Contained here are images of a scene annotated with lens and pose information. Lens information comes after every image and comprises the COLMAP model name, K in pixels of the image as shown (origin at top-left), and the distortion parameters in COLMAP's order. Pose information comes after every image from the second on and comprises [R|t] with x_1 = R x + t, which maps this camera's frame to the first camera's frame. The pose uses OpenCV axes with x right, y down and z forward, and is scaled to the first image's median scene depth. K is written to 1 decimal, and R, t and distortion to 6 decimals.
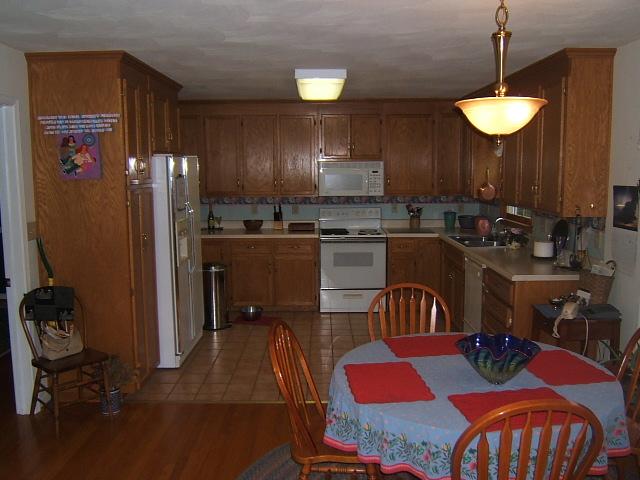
lens RADIAL K [[554.1, 0, 319.4], [0, 554.1, 235.9], [0, 0, 1]] dist [-0.040579, -0.014344]
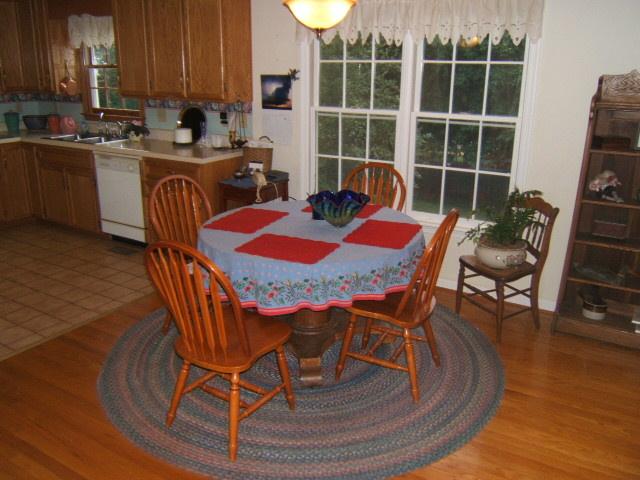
lens RADIAL K [[554.1, 0, 319.4], [0, 554.1, 235.9], [0, 0, 1]] dist [-0.040579, -0.014344]
pose [[0.518000, -0.245729, 0.819325, -0.512841], [0.093460, 0.968373, 0.231342, -0.015372], [-0.850260, -0.043261, 0.524583, 0.219333]]
